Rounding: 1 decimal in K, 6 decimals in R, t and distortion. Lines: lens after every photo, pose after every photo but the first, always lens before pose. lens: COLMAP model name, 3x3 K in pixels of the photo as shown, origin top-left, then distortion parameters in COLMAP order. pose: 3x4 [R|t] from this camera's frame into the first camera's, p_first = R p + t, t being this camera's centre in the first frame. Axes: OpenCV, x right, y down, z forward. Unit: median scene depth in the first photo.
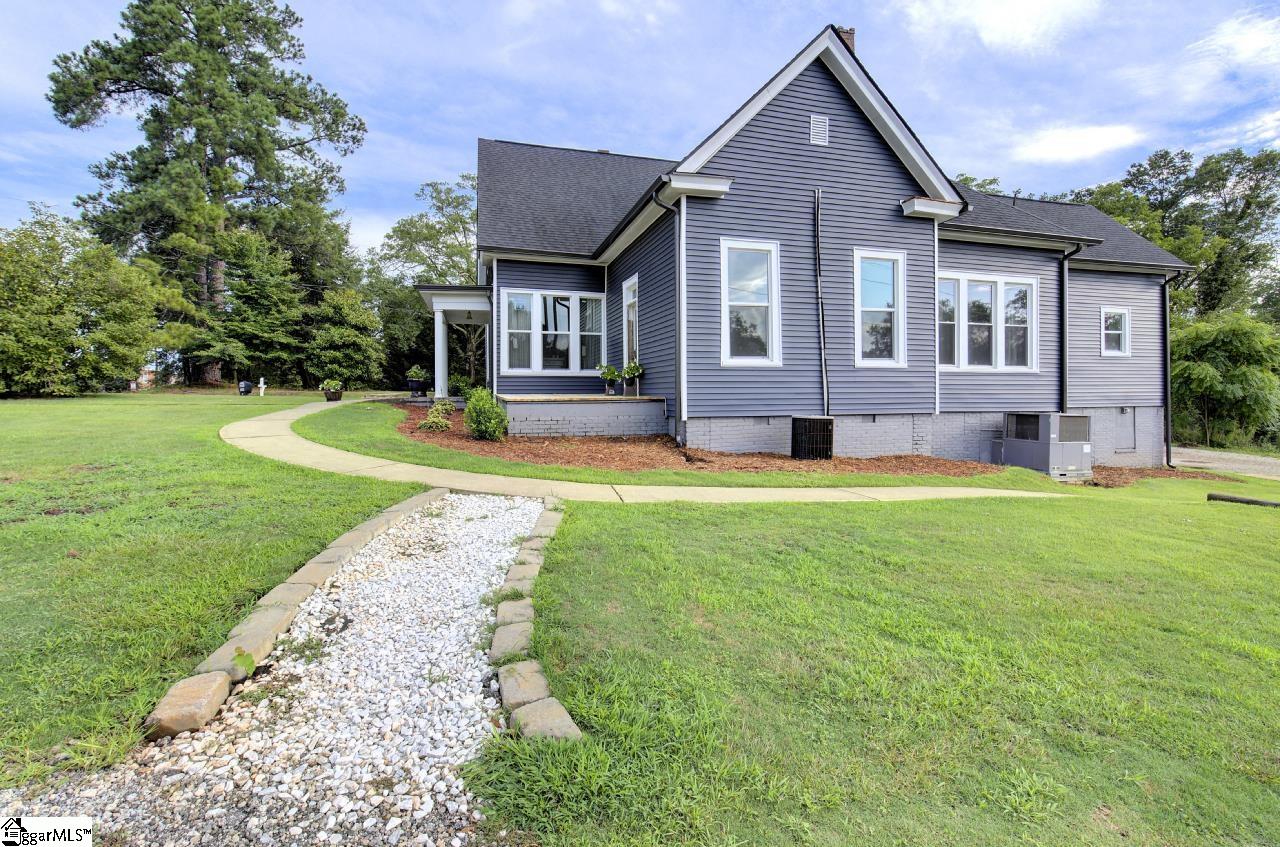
lens RADIAL K [[585.2, 0, 639.5], [0, 585.2, 392.7], [0, 0, 1]] dist [-0.000870, -0.000153]
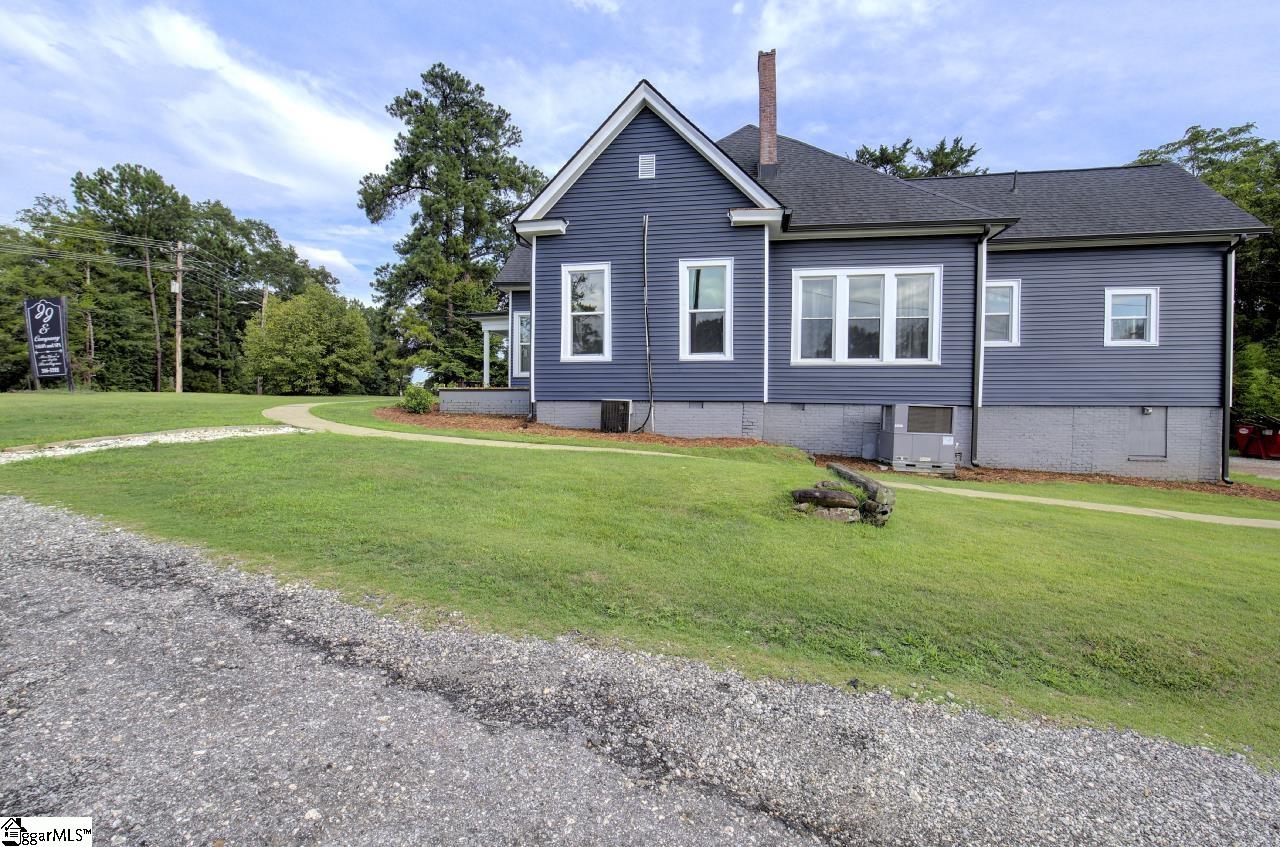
lens RADIAL K [[566.5, 0, 642.0], [0, 566.5, 418.4], [0, 0, 1]] dist [0.000504, 0.000992]
pose [[0.901090, 0.017295, -0.433287, 0.659943], [-0.011301, 0.999802, 0.016406, 0.045392], [0.433485, -0.009887, 0.901107, -0.057880]]
